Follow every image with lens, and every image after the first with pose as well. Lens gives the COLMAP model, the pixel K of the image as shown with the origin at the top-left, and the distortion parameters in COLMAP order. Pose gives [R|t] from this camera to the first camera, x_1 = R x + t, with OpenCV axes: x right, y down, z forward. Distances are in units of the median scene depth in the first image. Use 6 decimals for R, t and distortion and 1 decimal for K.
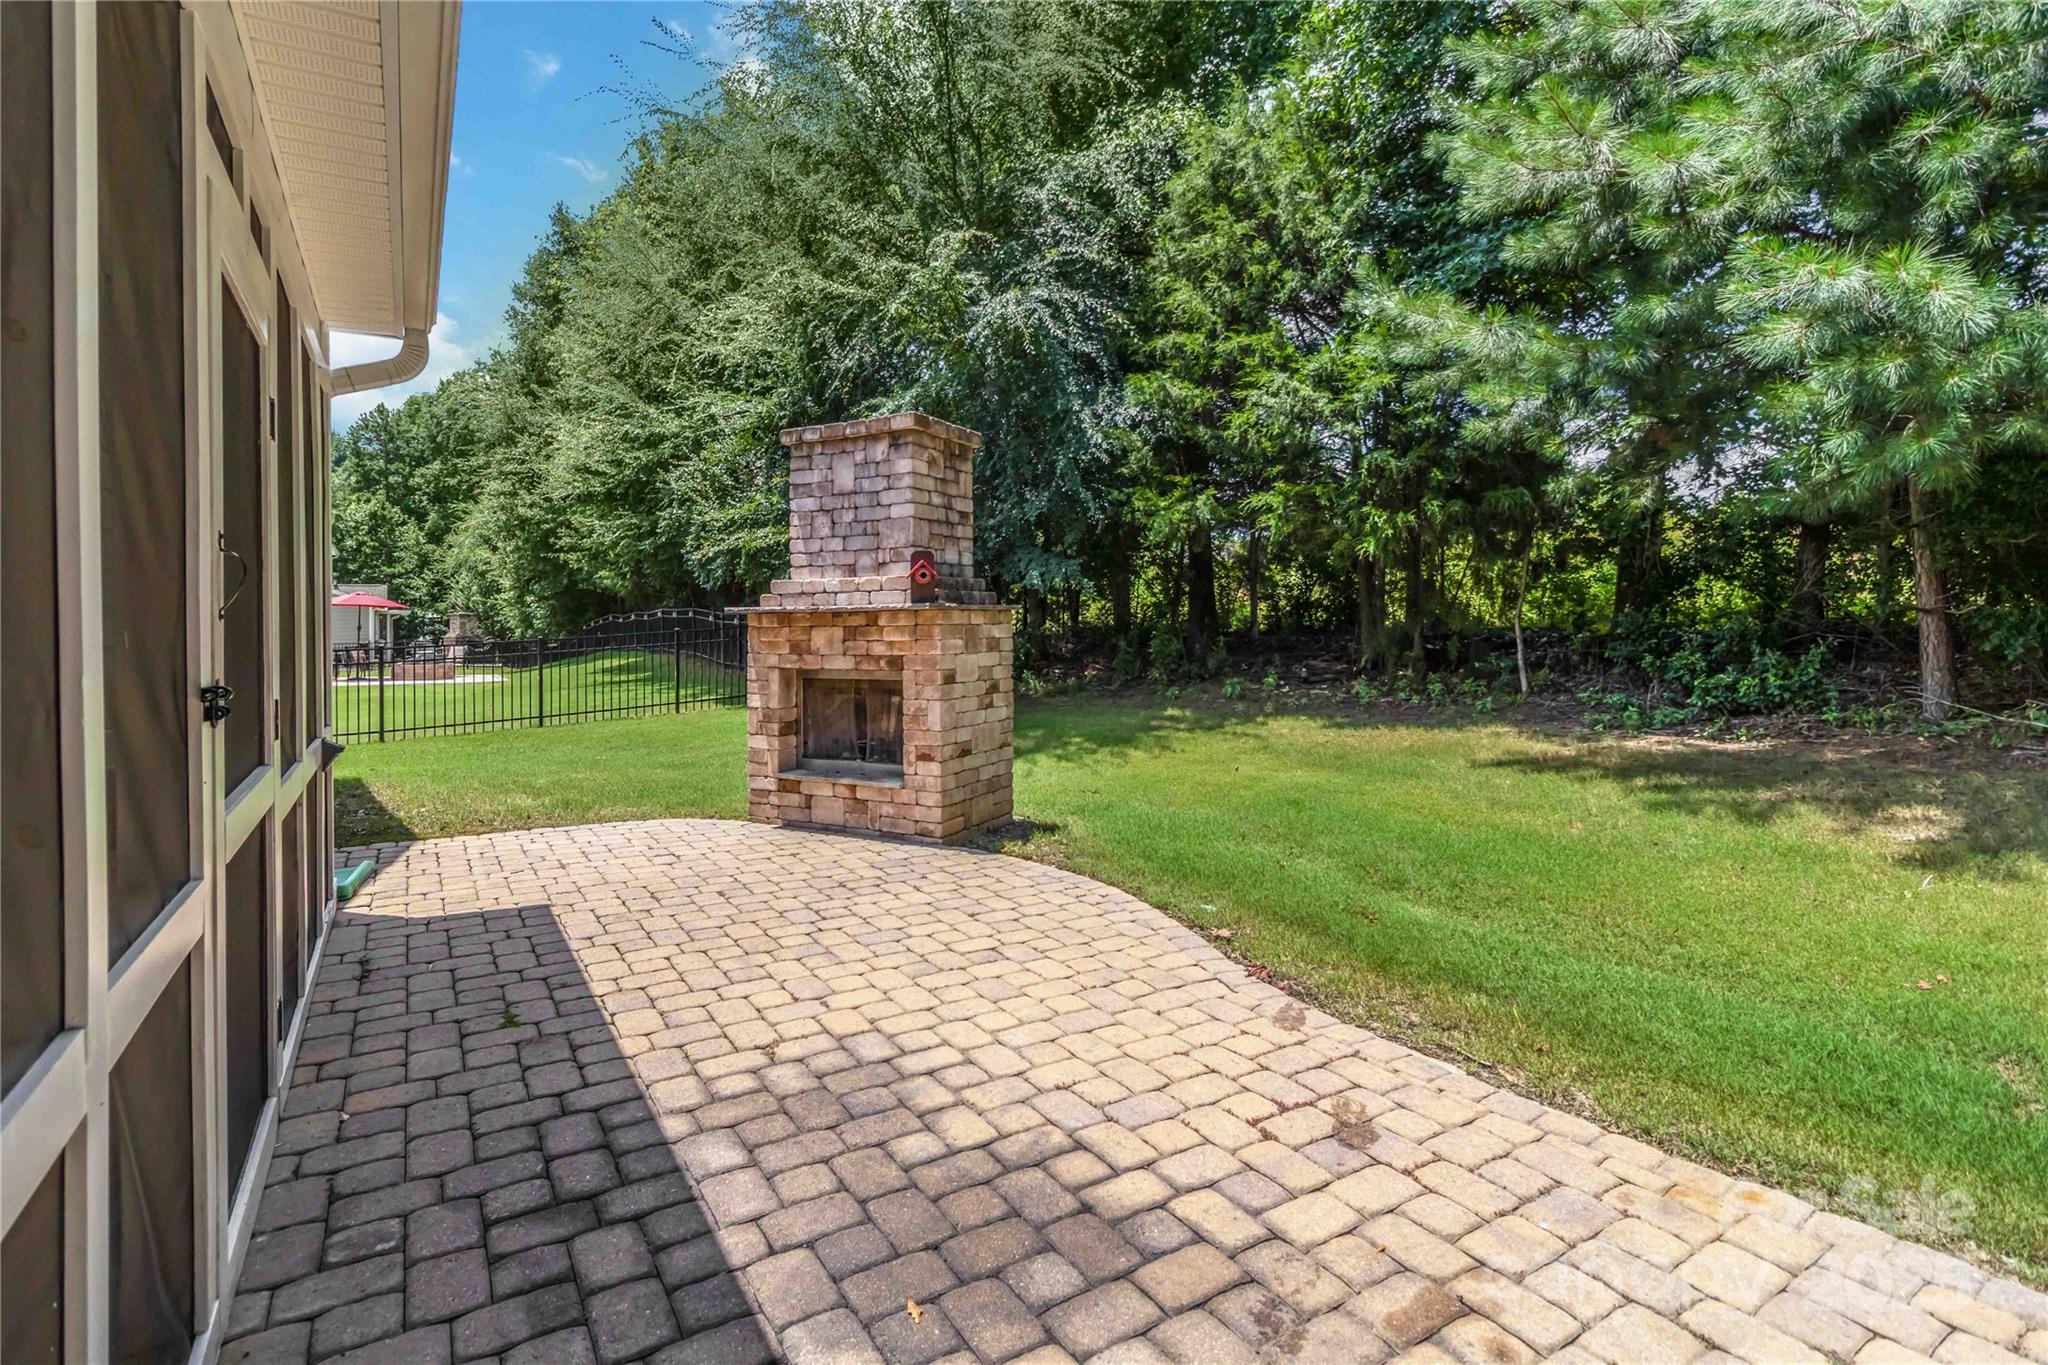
lens RADIAL K [[960.4, 0, 1019.9], [0, 960.4, 622.2], [0, 0, 1]] dist [0.001563, 0.000150]
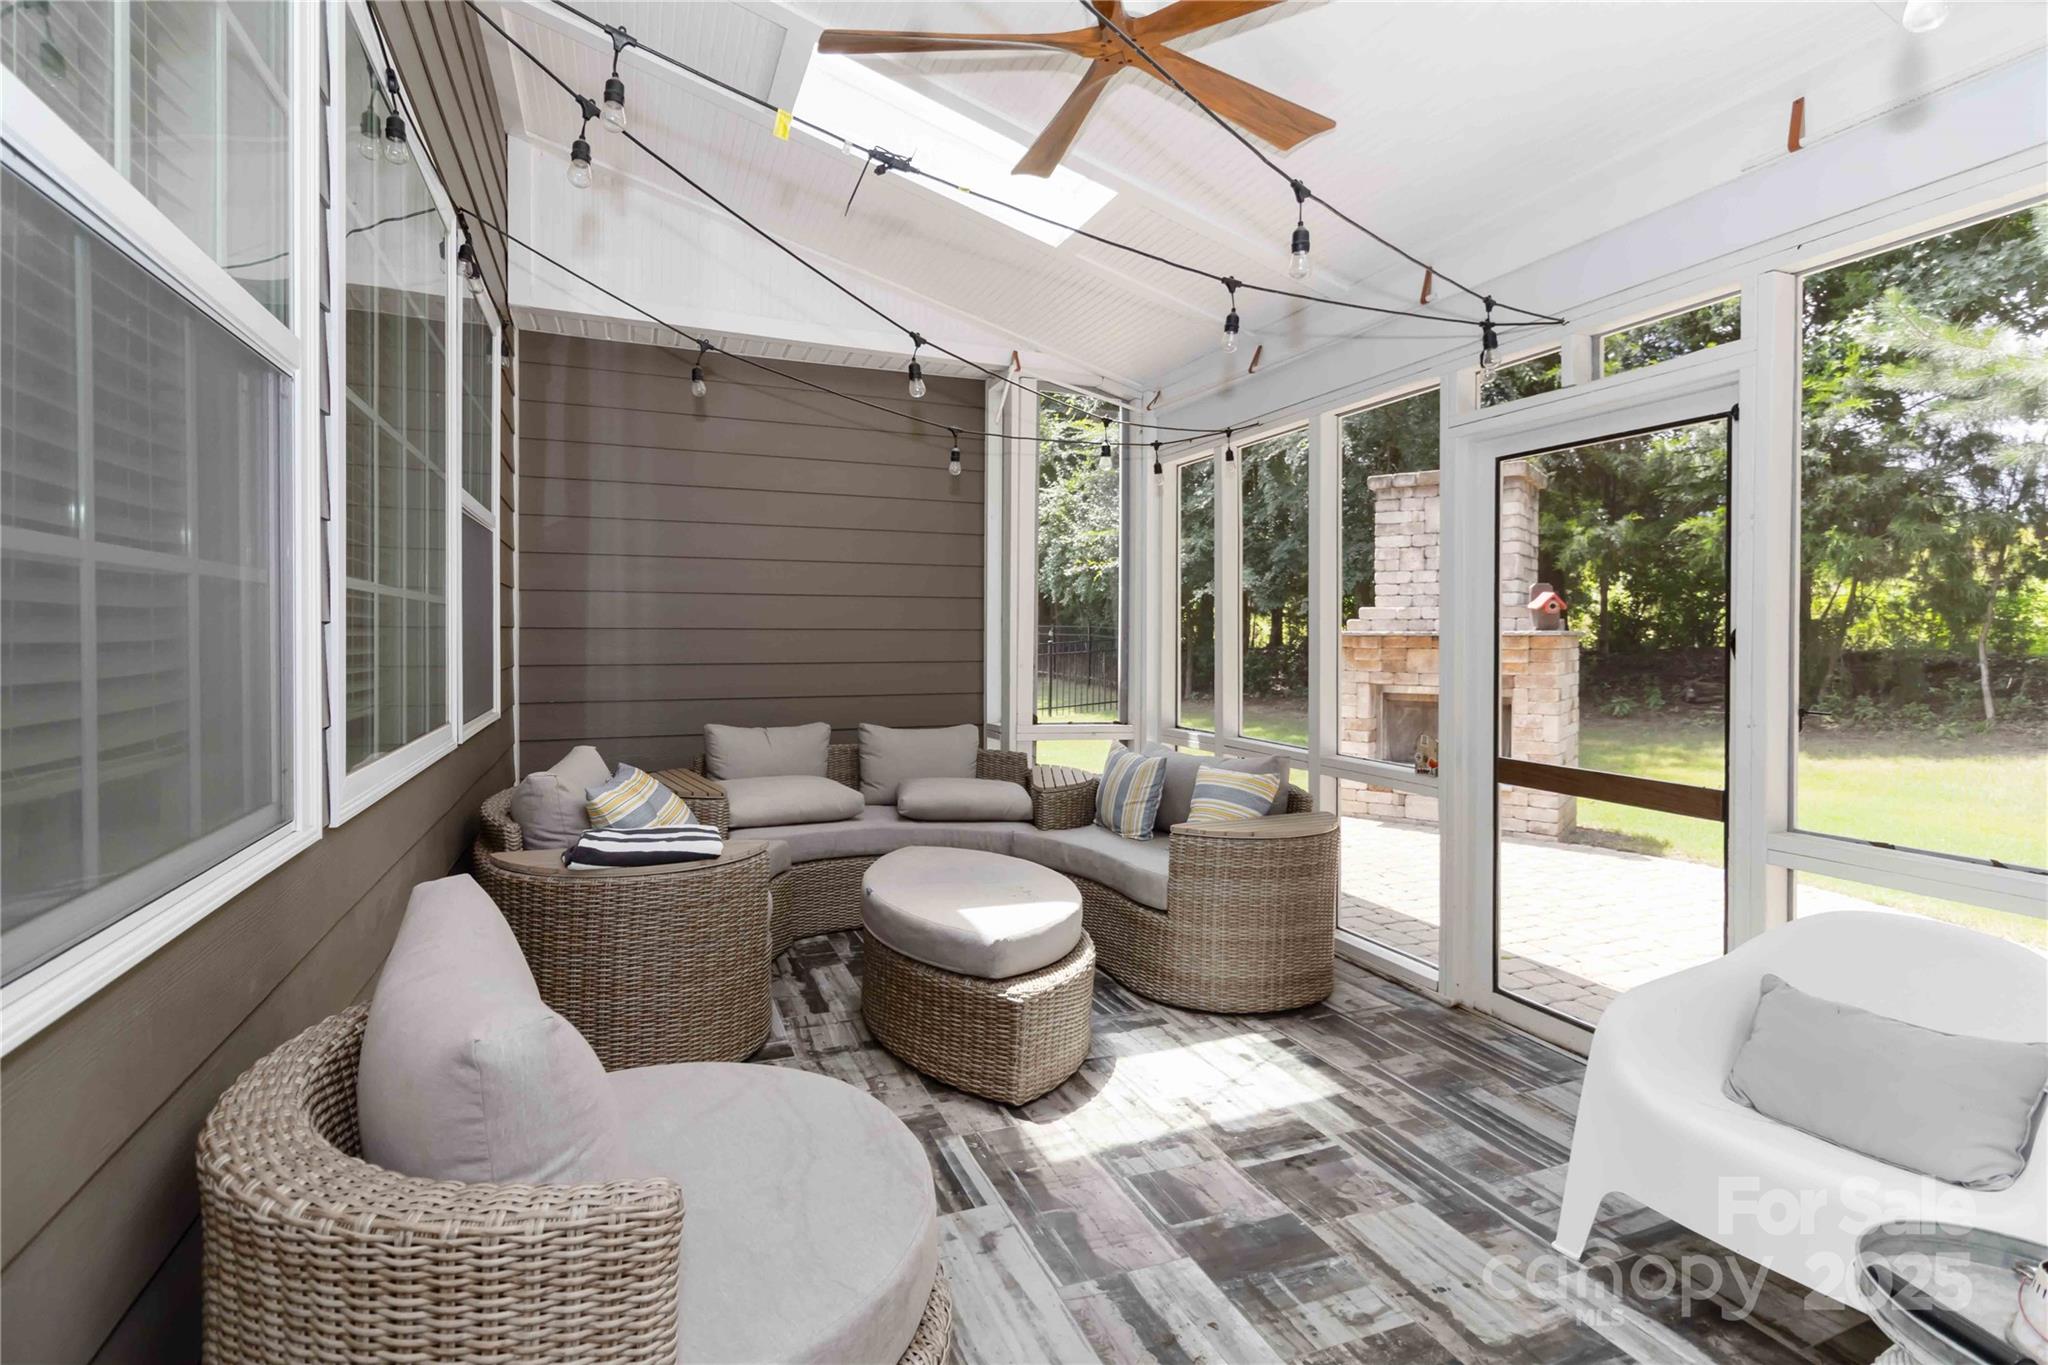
lens RADIAL K [[957.9, 0, 1019.5], [0, 957.9, 636.2], [0, 0, 1]] dist [0.004024, 0.001163]
pose [[0.987589, 0.010527, -0.156710, -0.486510], [-0.009710, 0.999935, 0.005983, -0.012119], [0.156762, -0.004387, 0.987627, -0.201803]]
